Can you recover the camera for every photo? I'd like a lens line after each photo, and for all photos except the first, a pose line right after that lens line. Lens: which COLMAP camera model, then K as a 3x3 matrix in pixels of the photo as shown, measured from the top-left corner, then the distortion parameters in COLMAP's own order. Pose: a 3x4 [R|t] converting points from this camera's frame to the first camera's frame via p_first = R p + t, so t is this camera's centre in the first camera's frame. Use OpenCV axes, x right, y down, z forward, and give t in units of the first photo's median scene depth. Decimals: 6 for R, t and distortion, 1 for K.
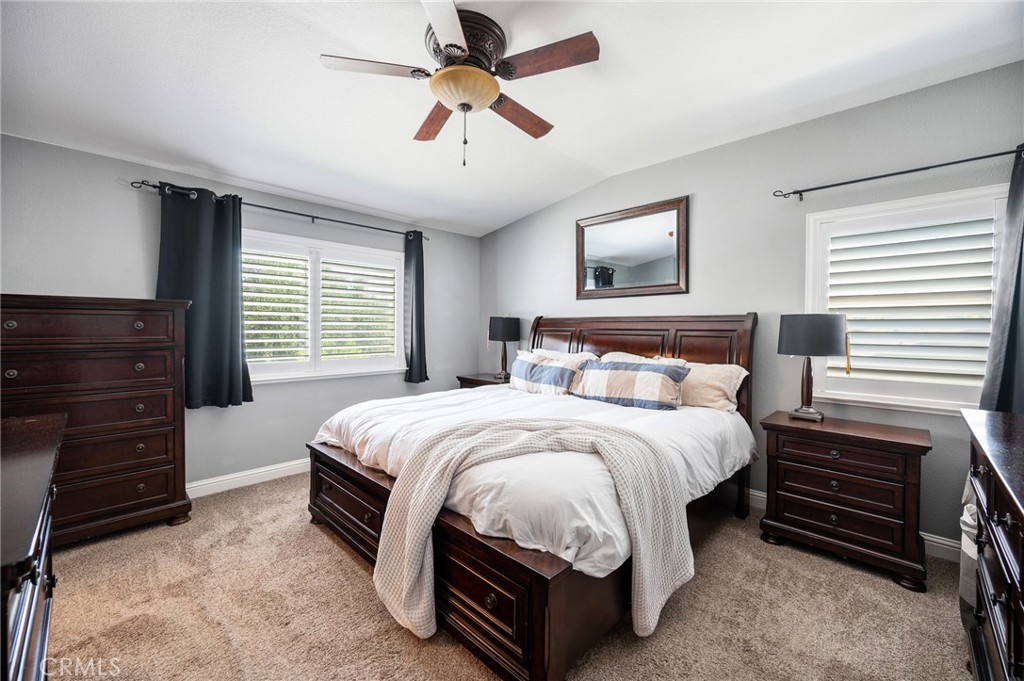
lens RADIAL K [[409.8, 0, 511.9], [0, 409.8, 335.5], [0, 0, 1]] dist [0.000506, -0.001087]
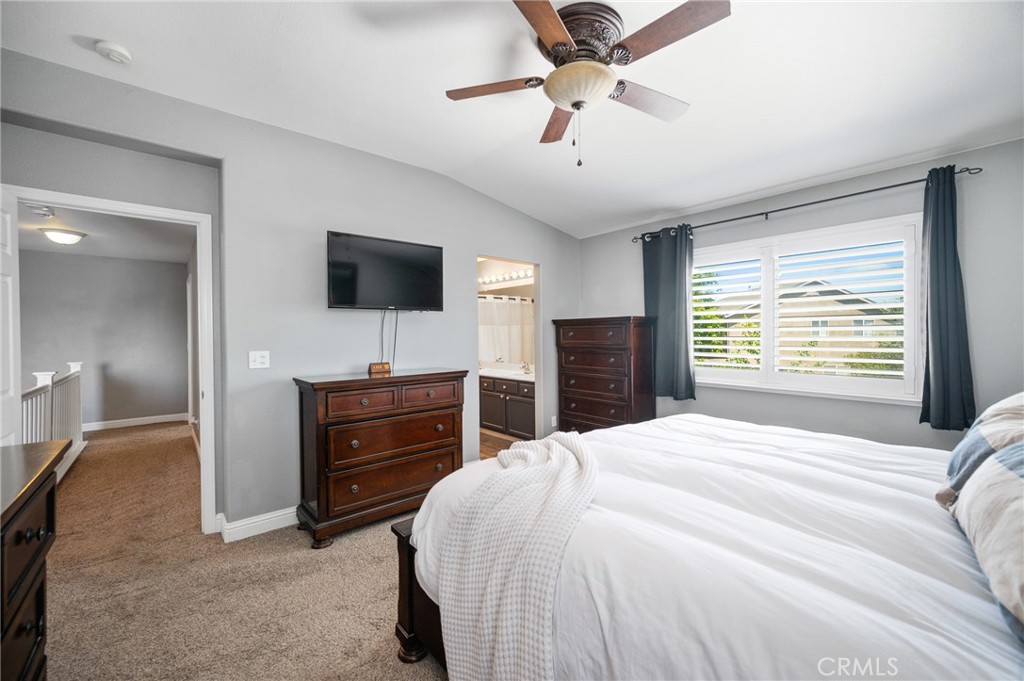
lens RADIAL K [[409.8, 0, 510.4], [0, 409.8, 334.6], [0, 0, 1]] dist [0.000506, -0.001087]
pose [[-0.102170, 0.000944, -0.994767, 0.551957], [-0.010128, 0.999947, 0.001989, -0.016935], [0.994715, 0.010278, -0.102155, 0.607712]]
